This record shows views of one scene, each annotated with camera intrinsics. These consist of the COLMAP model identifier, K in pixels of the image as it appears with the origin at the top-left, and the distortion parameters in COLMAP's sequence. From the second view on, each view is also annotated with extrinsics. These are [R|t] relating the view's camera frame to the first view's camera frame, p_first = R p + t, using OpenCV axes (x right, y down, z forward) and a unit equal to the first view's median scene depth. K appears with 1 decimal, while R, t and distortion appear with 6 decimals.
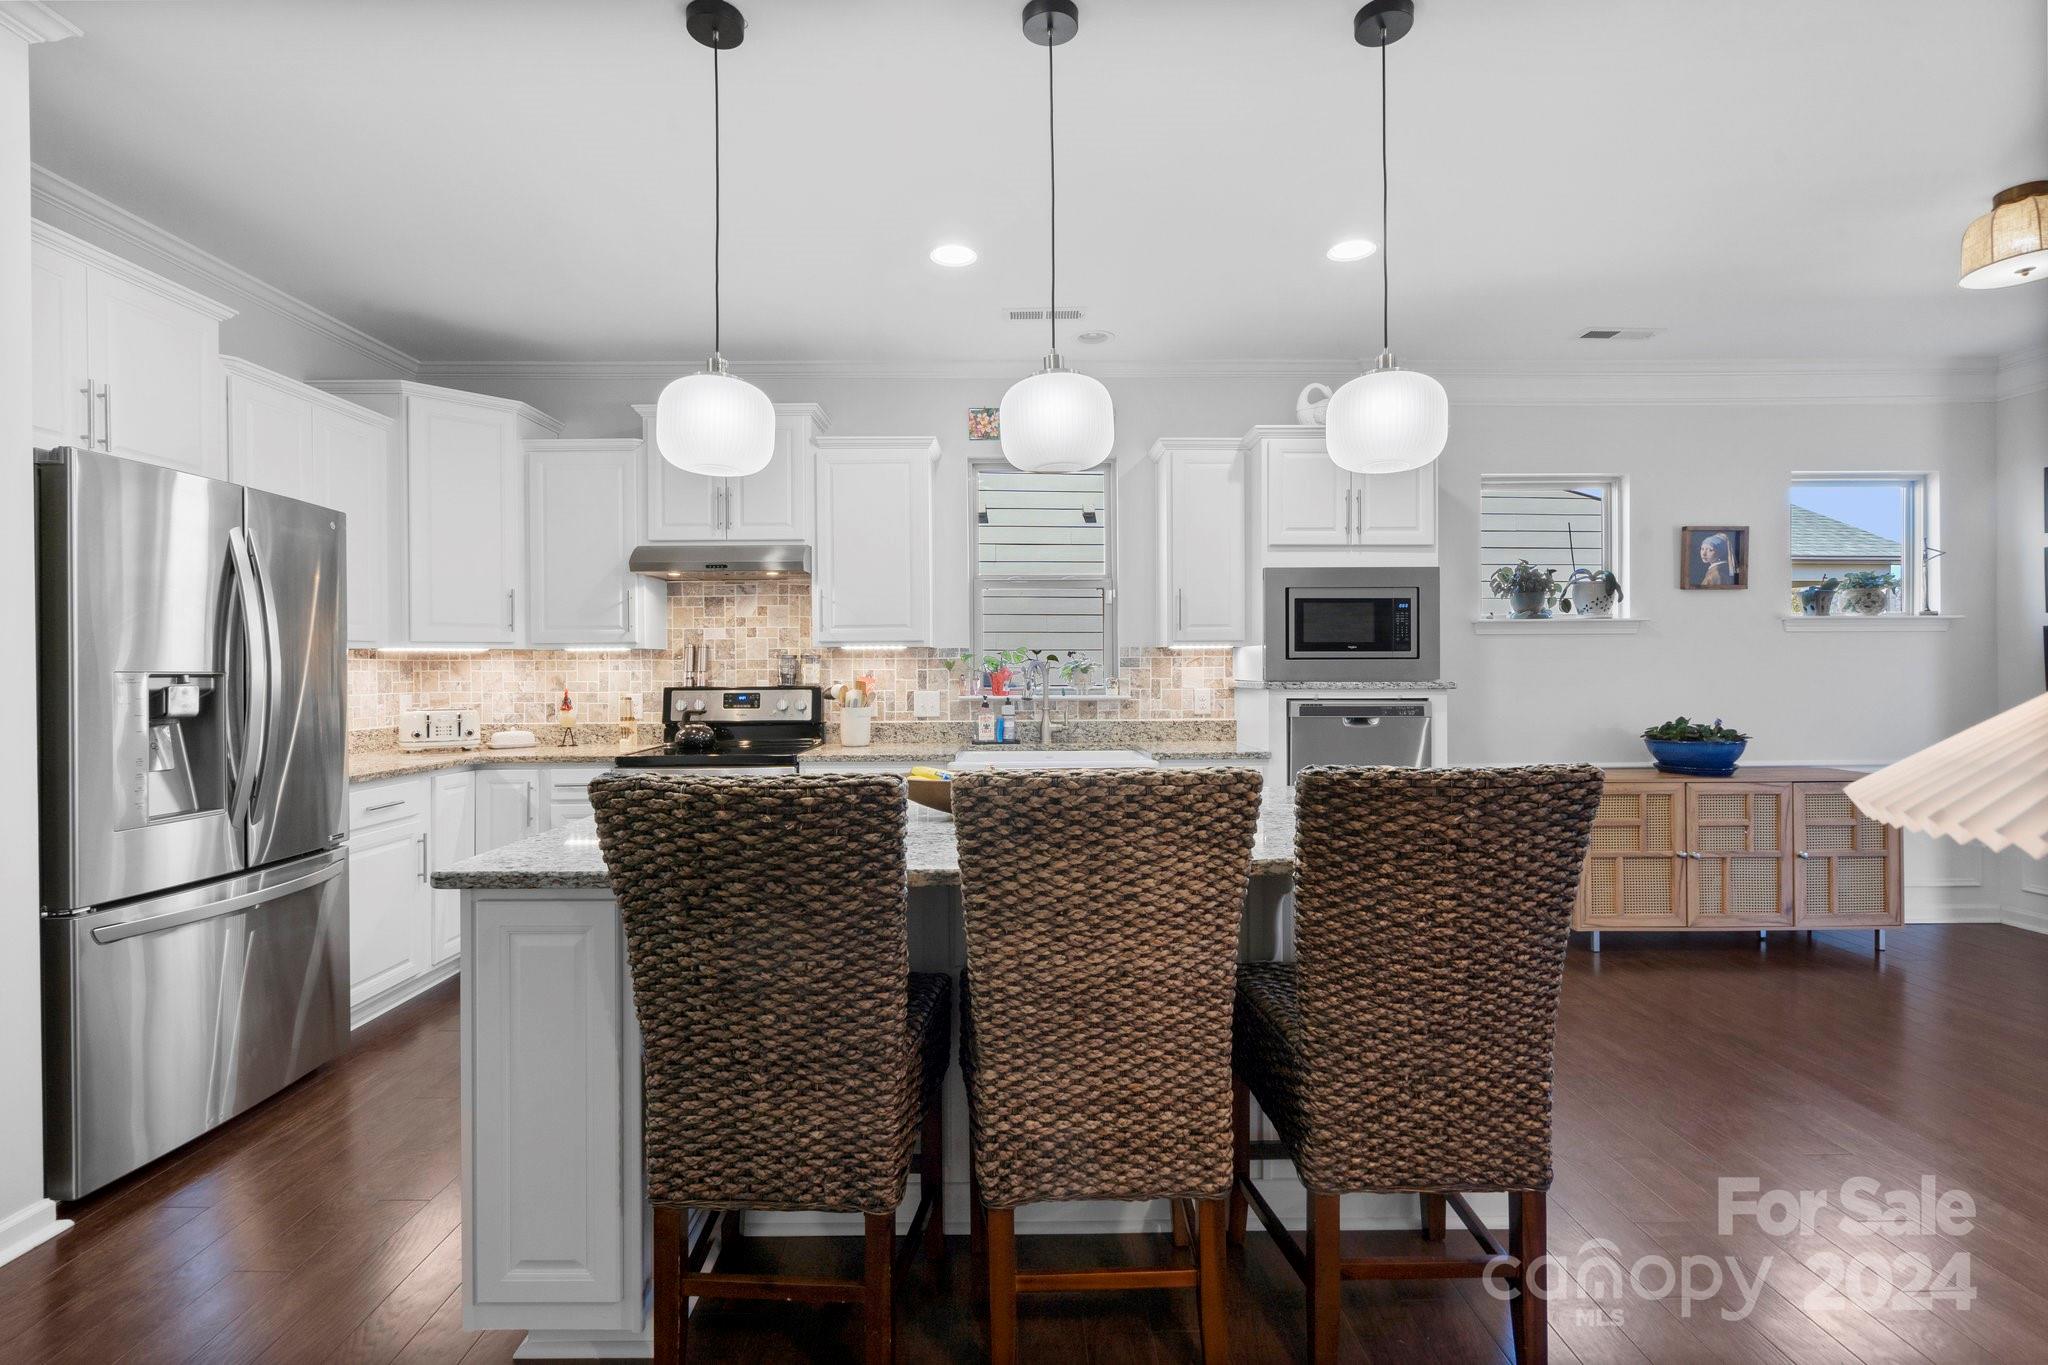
lens RADIAL K [[950.7, 0, 1015.9], [0, 950.7, 670.8], [0, 0, 1]] dist [-0.005943, 0.004048]
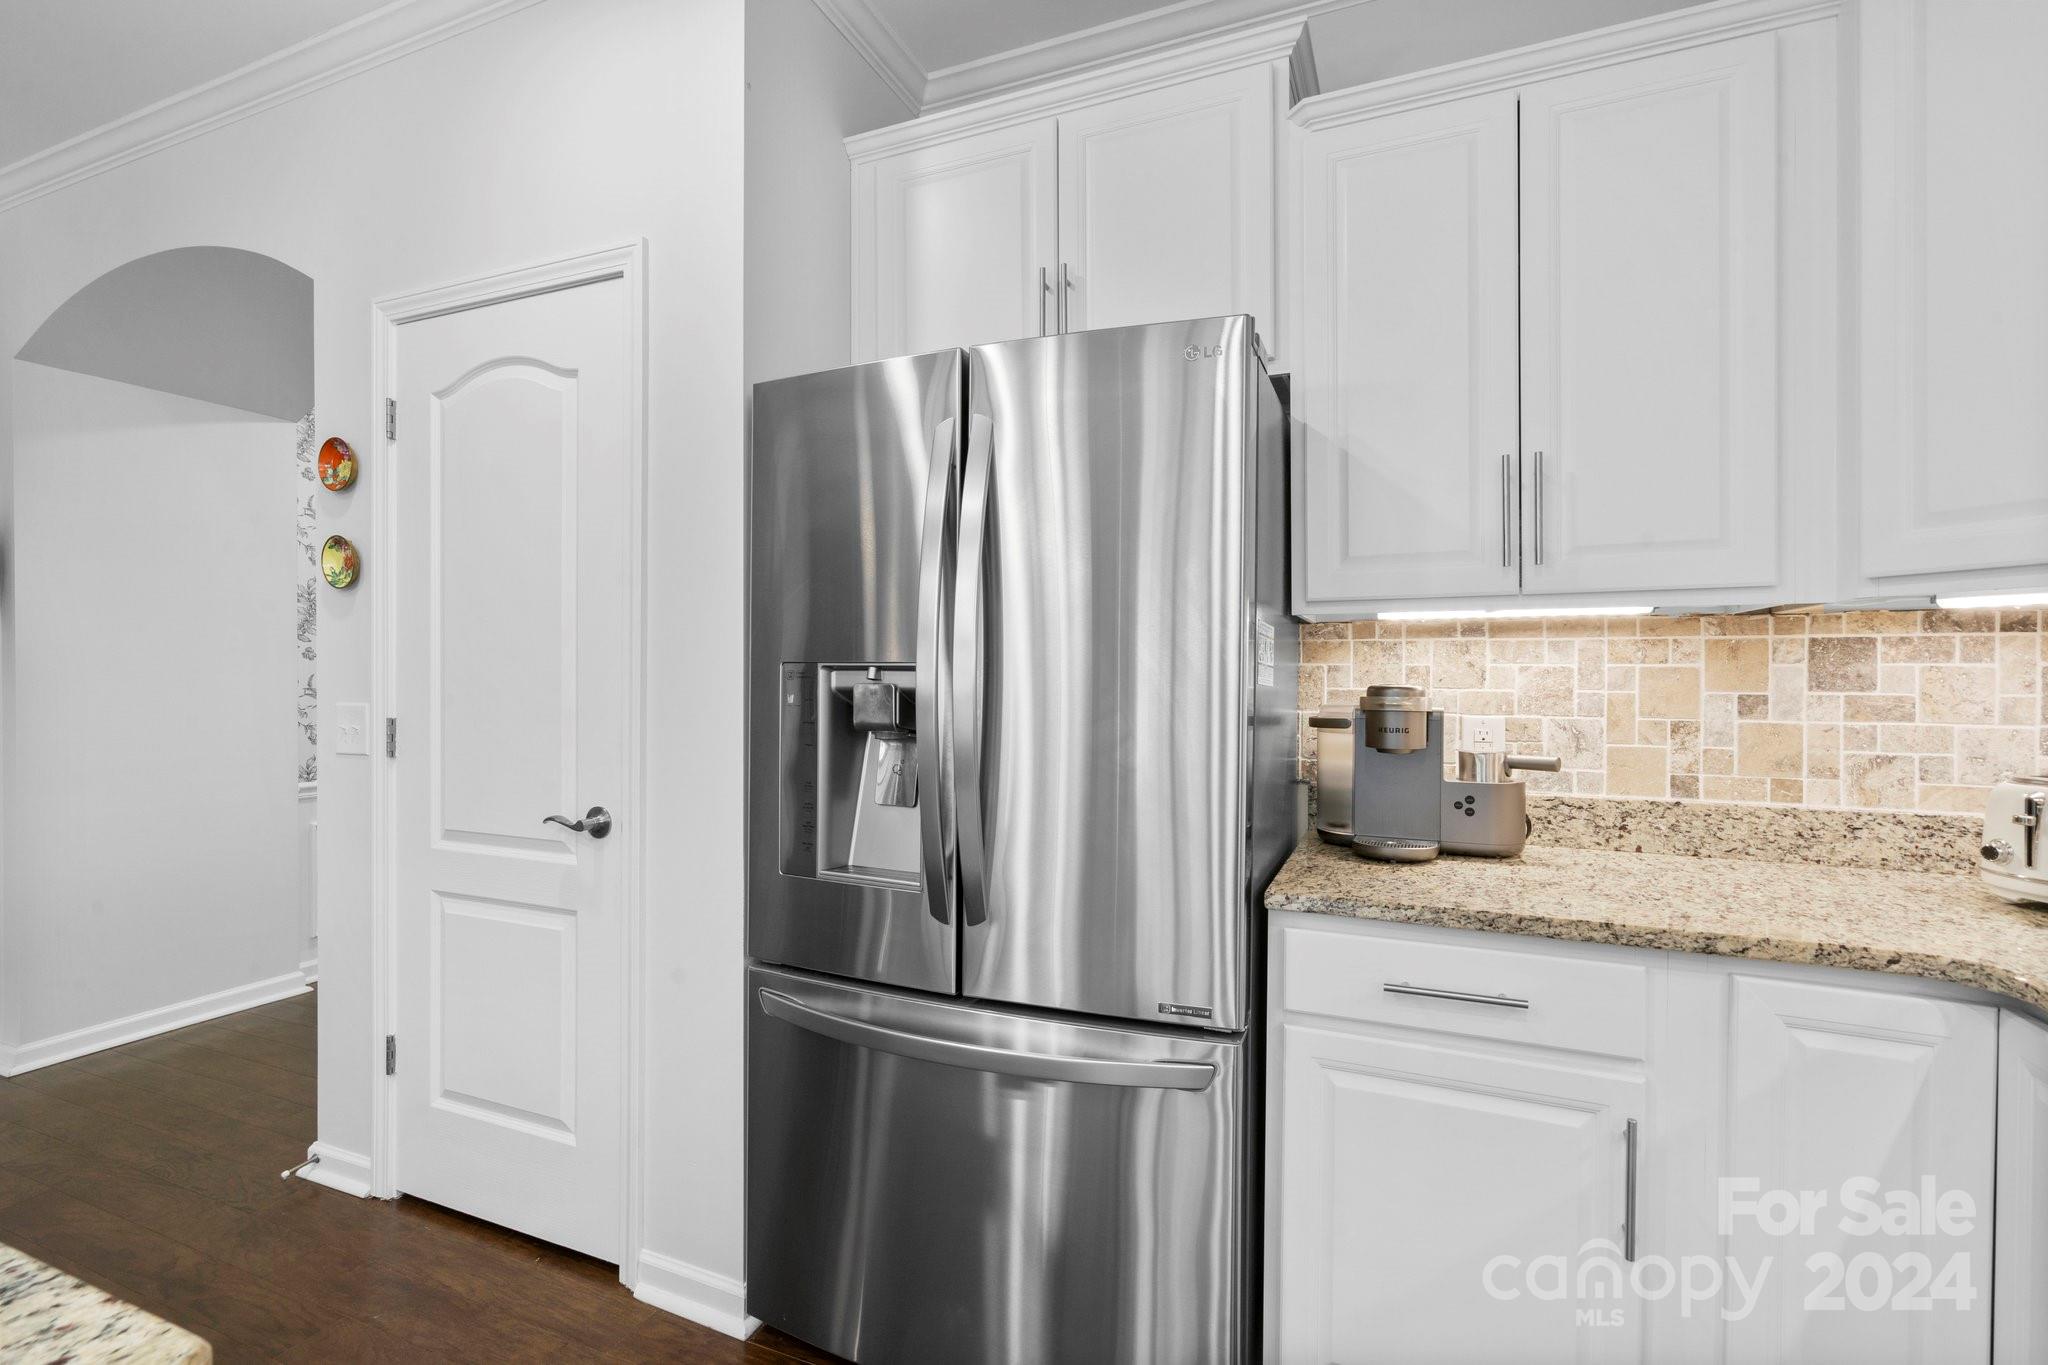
lens RADIAL K [[950.7, 0, 1005.0], [0, 950.7, 676.2], [0, 0, 1]] dist [-0.005943, 0.004048]
pose [[-0.407422, 0.006981, -0.913213, -0.159949], [-0.000557, 0.999969, 0.007893, 0.002142], [0.913240, 0.003725, -0.407406, 0.738249]]
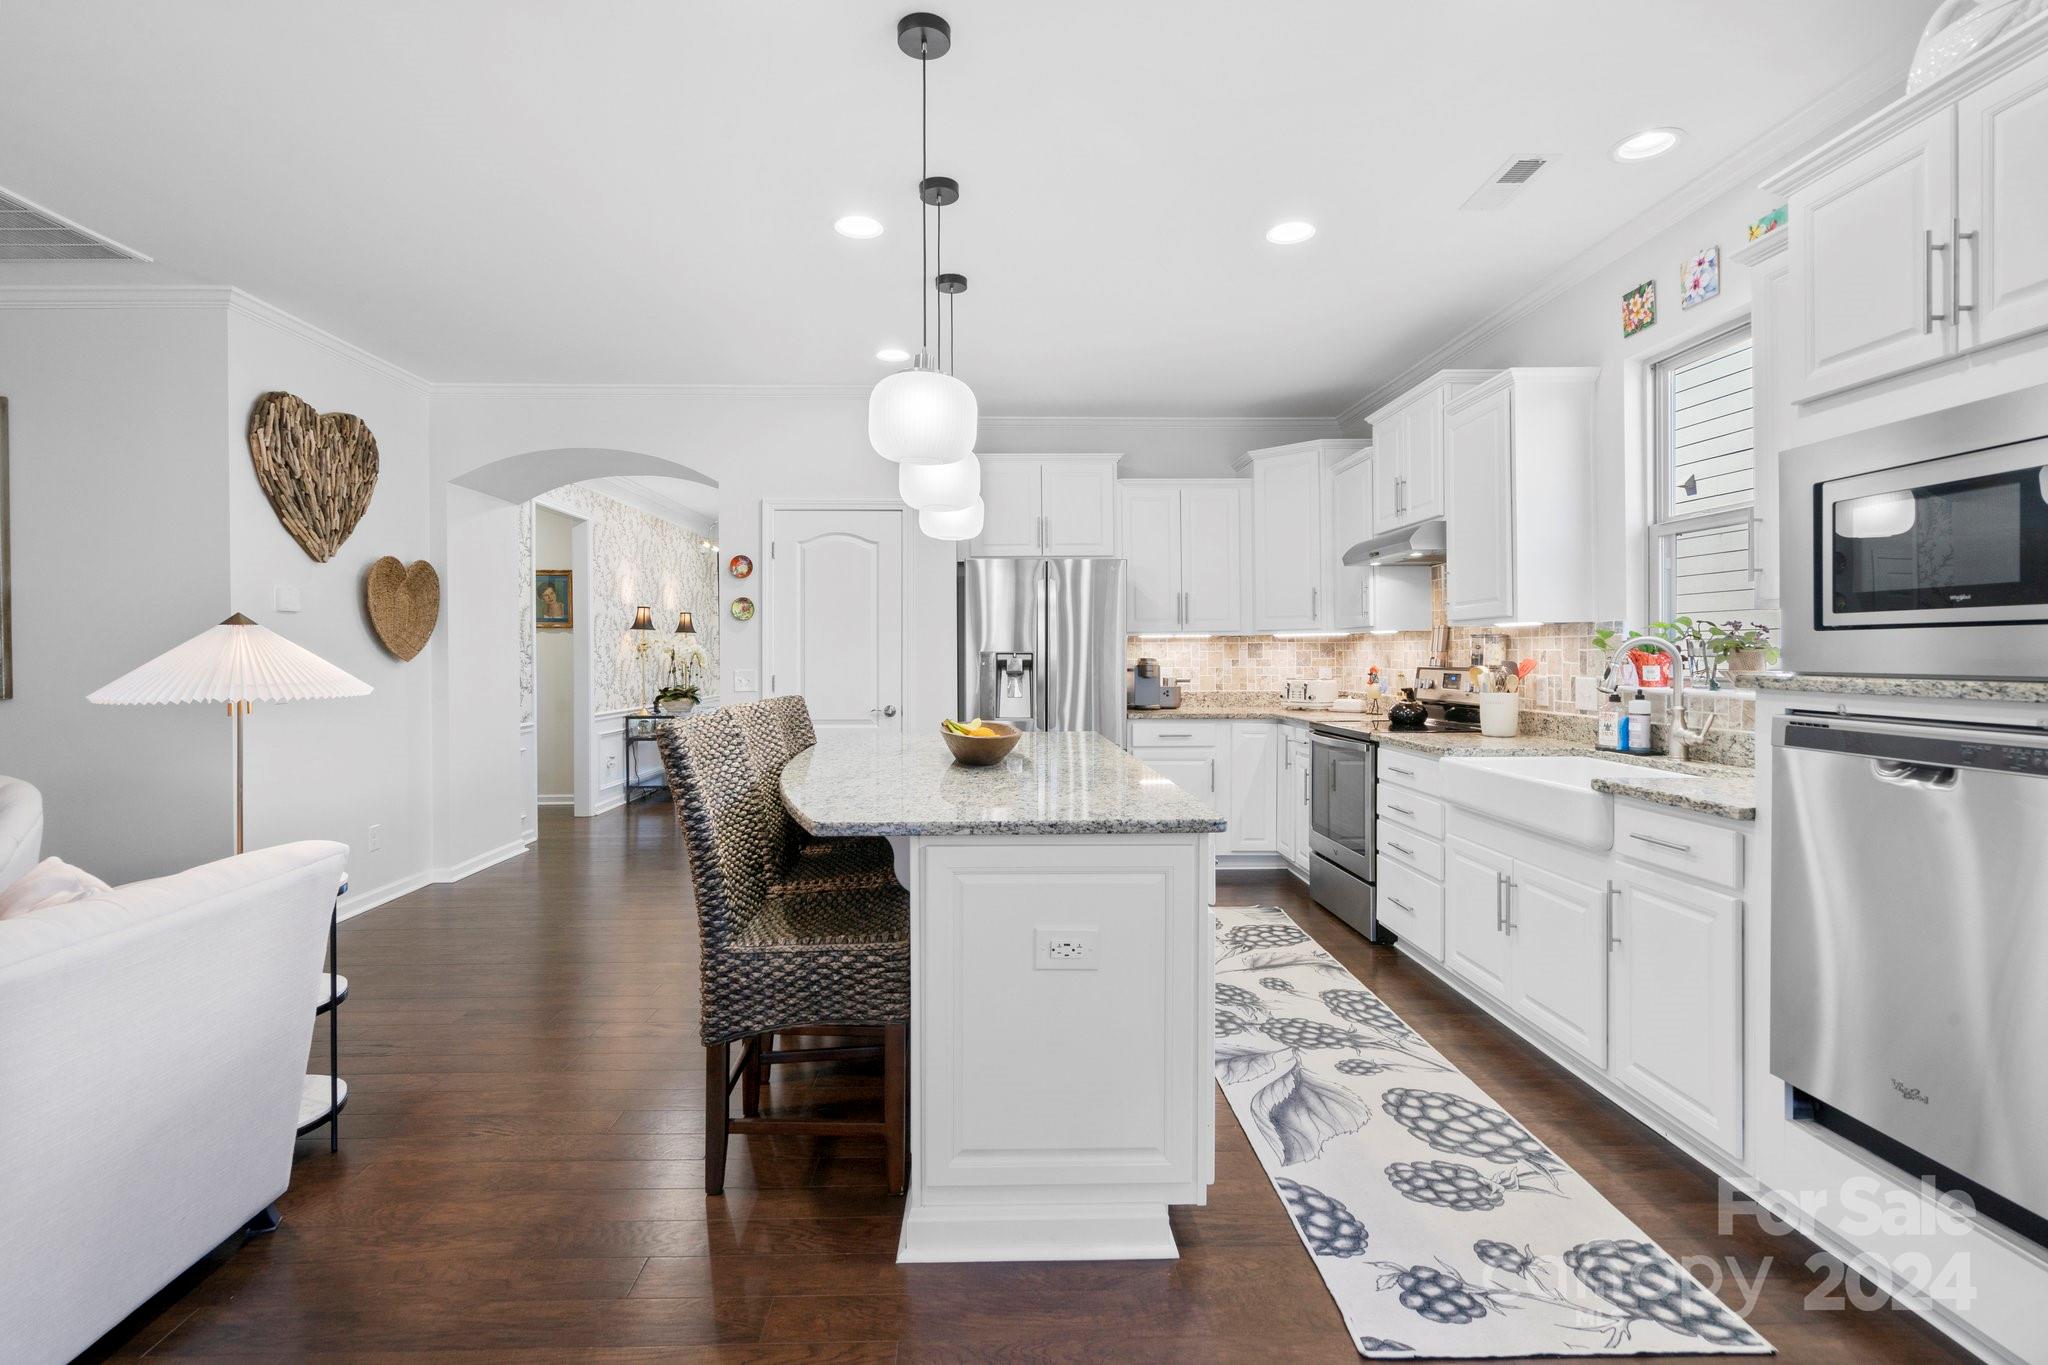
lens RADIAL K [[950.7, 0, 1015.6], [0, 950.7, 654.7], [0, 0, 1]] dist [-0.005943, 0.004048]
pose [[0.022012, 0.006124, -0.999739, 0.692017], [0.003146, 0.999976, 0.006195, -0.003748], [0.999753, -0.003282, 0.021992, 0.521038]]
